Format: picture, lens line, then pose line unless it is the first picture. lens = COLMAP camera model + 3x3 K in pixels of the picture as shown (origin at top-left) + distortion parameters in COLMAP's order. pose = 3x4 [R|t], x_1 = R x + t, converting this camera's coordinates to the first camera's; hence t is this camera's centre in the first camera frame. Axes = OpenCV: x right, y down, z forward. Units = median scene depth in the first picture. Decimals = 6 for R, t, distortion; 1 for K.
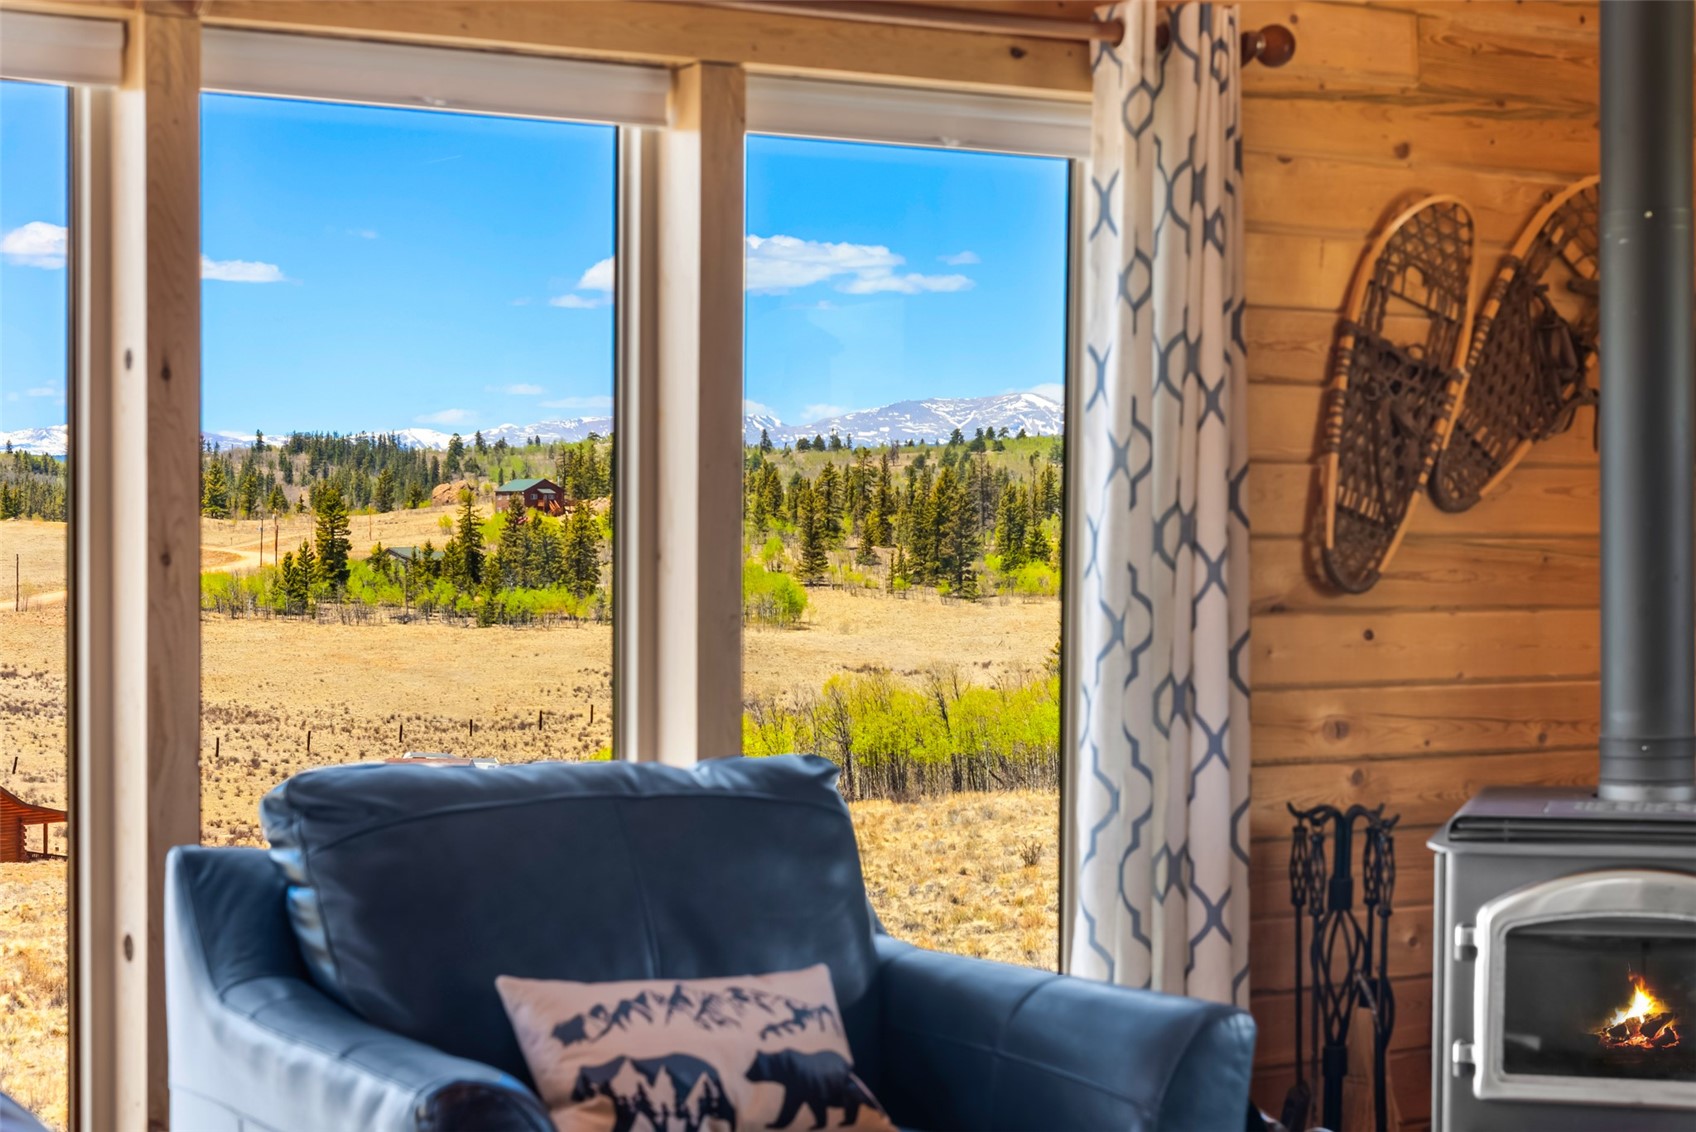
lens RADIAL K [[3201.4, 0, 852.8], [0, 3201.4, 662.7], [0, 0, 1]] dist [-0.090002, 0.000000]
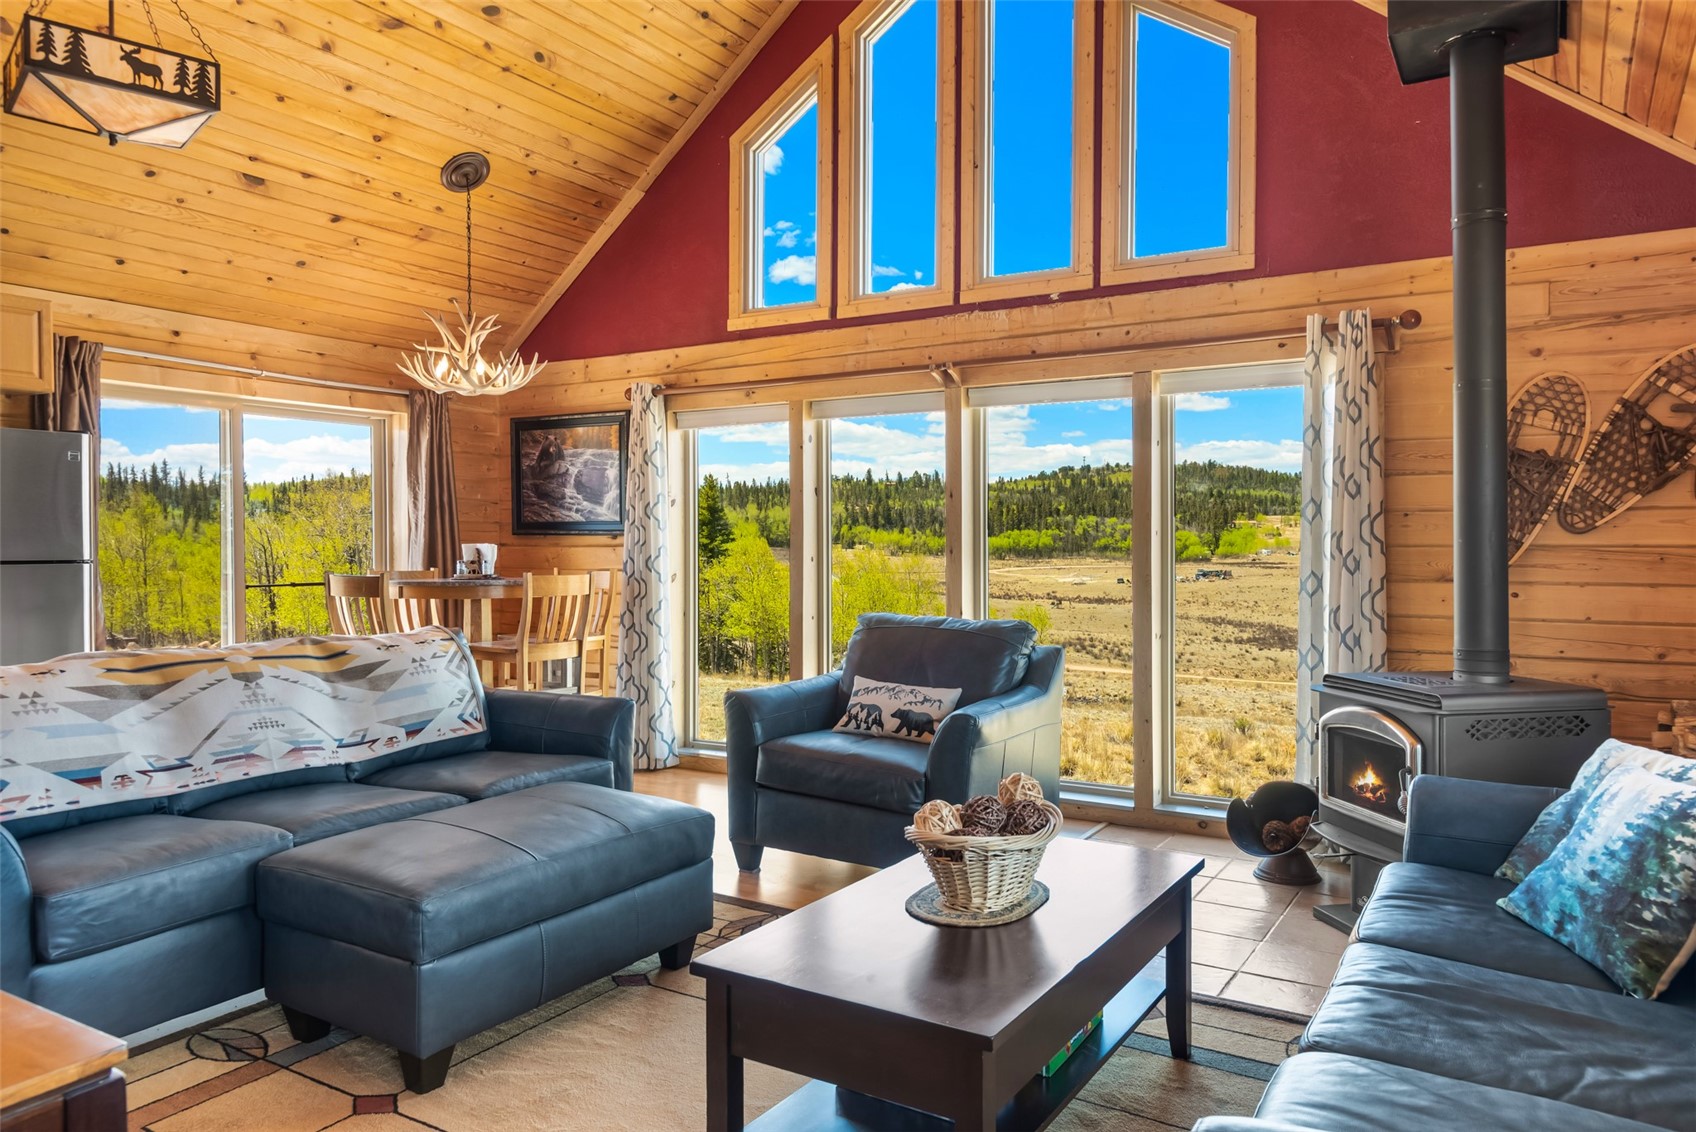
lens RADIAL K [[1154.9, 0, 848.9], [0, 1154.9, 561.1], [0, 0, 1]] dist [0.035333, -0.024387]
pose [[0.442265, 0.016617, -0.896731, 0.696097], [-0.038578, 0.999255, -0.000510, -0.014780], [0.896055, 0.034820, 0.442576, 0.318562]]
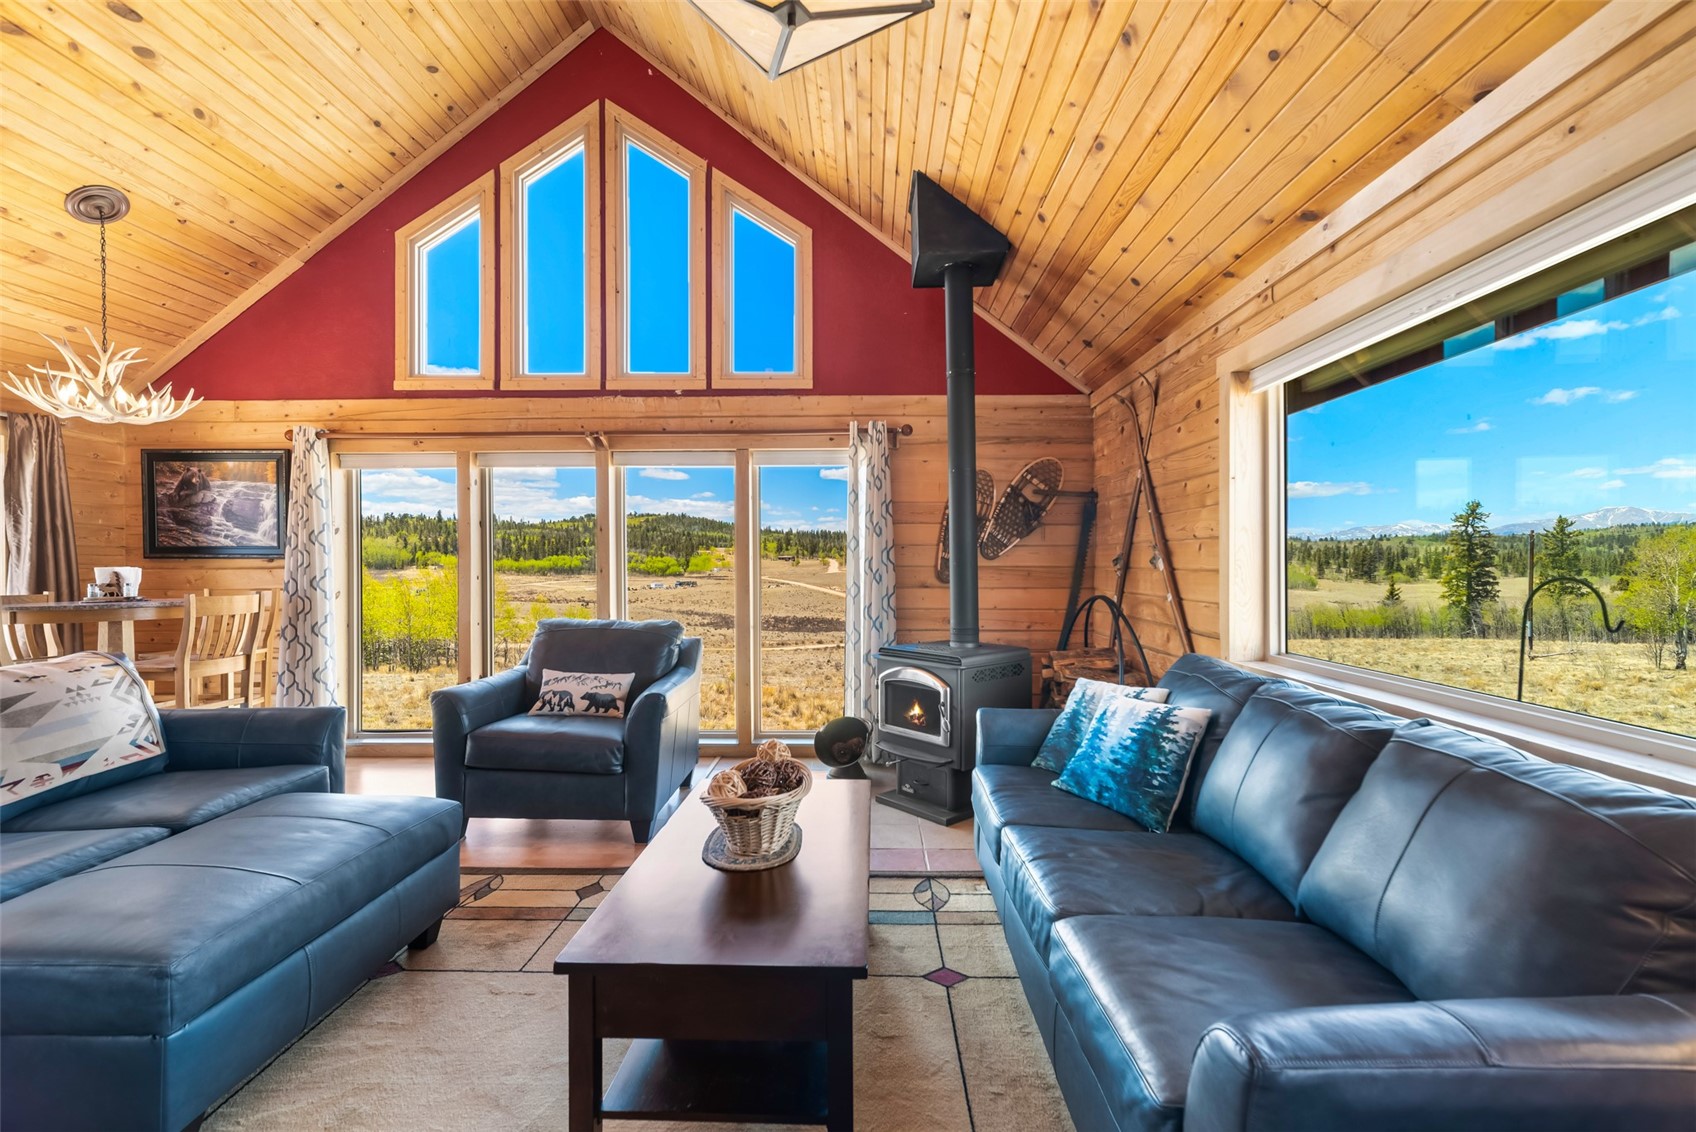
lens RADIAL K [[735.4, 0, 851.5], [0, 735.4, 568.8], [0, 0, 1]] dist [0.007927, 0.001182]
pose [[0.834050, 0.004835, -0.551668, 0.555127], [-0.023433, 0.999370, -0.026669, -0.013953], [0.551192, 0.035171, 0.833637, 0.282008]]
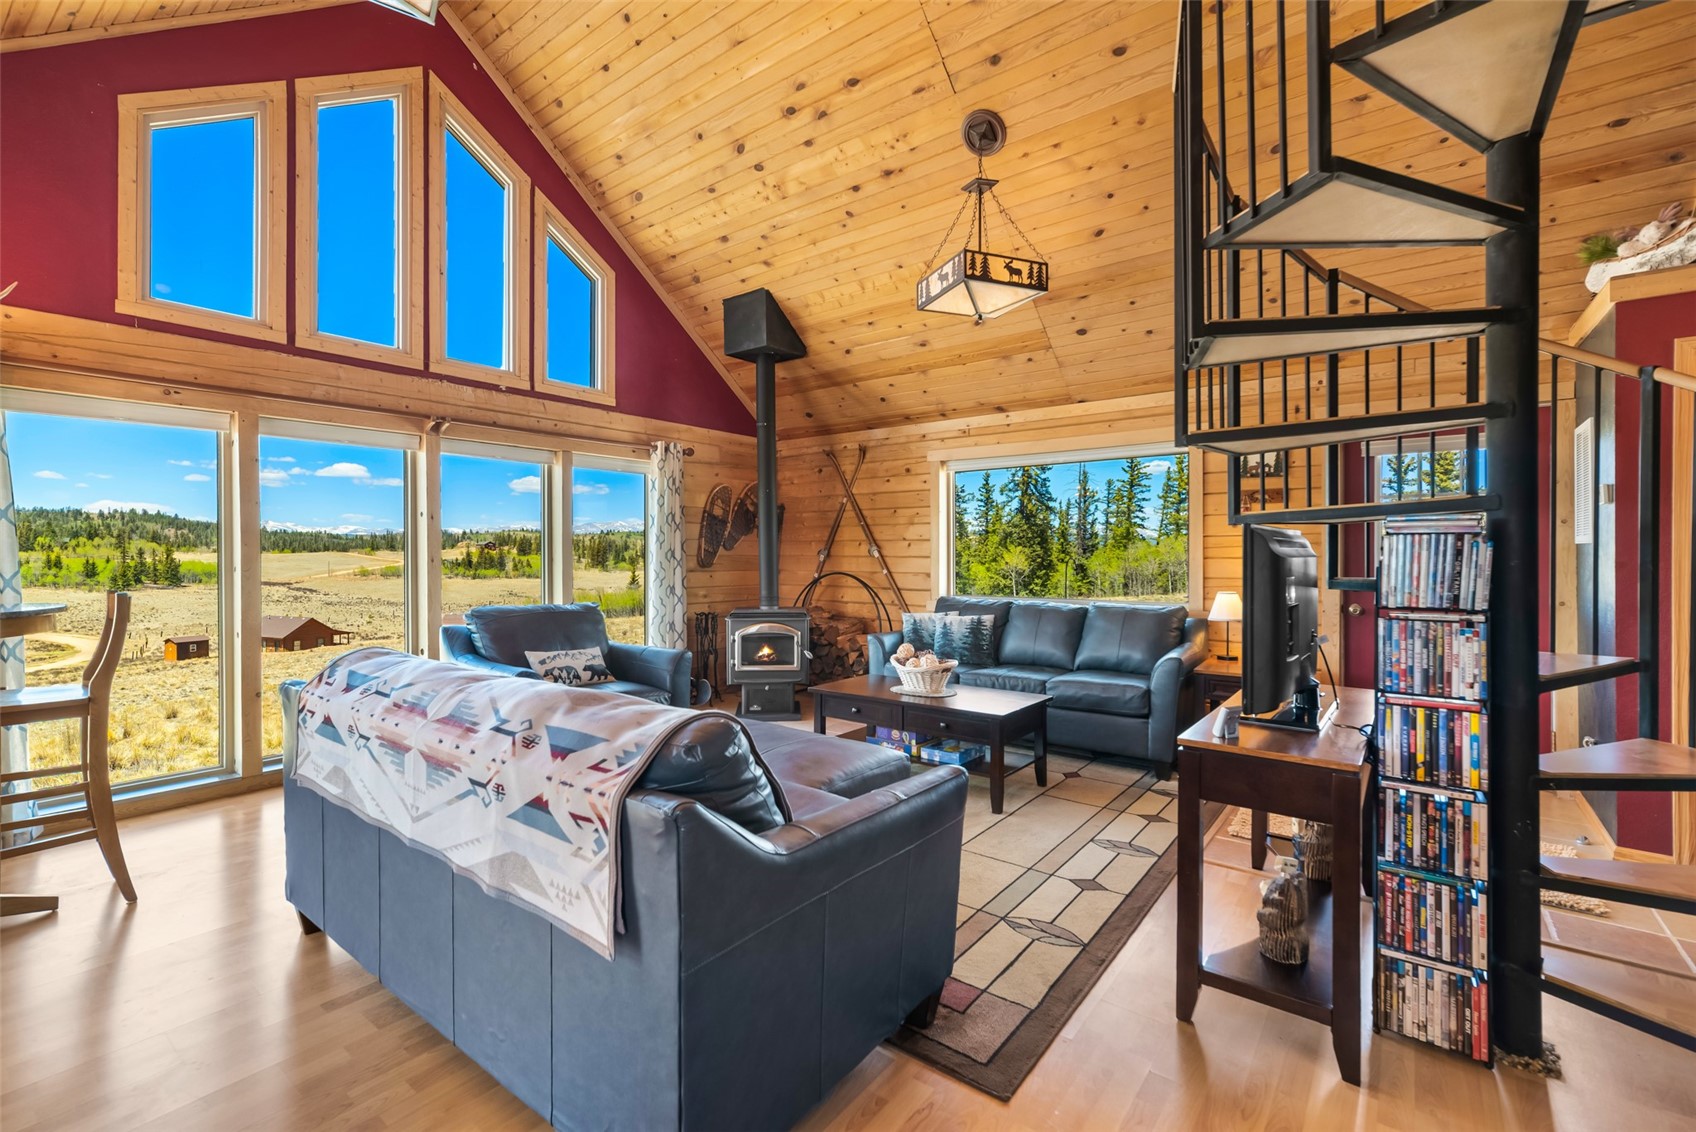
lens RADIAL K [[735.4, 0, 853.2], [0, 735.4, 555.6], [0, 0, 1]] dist [0.007927, 0.001182]
pose [[0.935167, 0.000193, 0.354208, -0.032066], [0.014042, 0.999194, -0.037618, 0.005309], [-0.353930, 0.040153, 0.934410, -0.113587]]
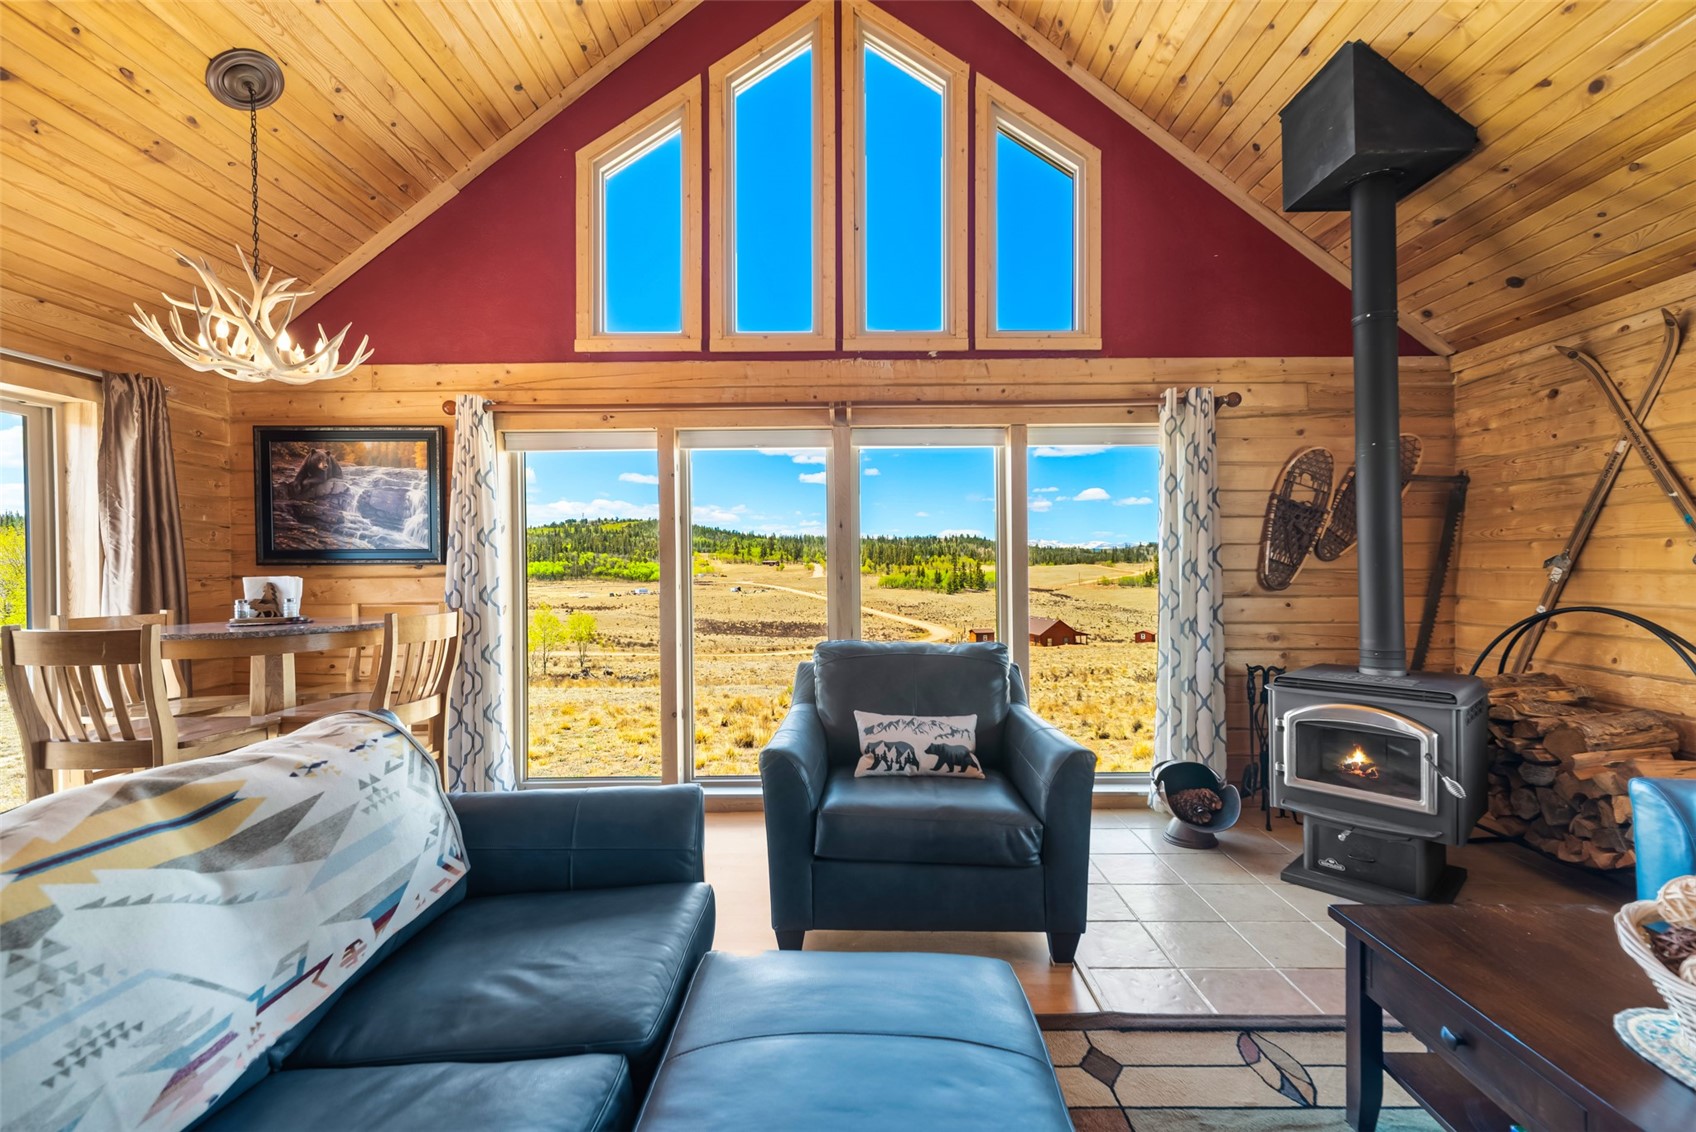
lens RADIAL K [[735.4, 0, 851.5], [0, 735.4, 571.0], [0, 0, 1]] dist [0.007927, 0.001182]
pose [[0.847572, -0.001714, -0.530678, 0.196968], [-0.016943, 0.999398, -0.030287, -0.013346], [0.530410, 0.034662, 0.847032, 0.263084]]
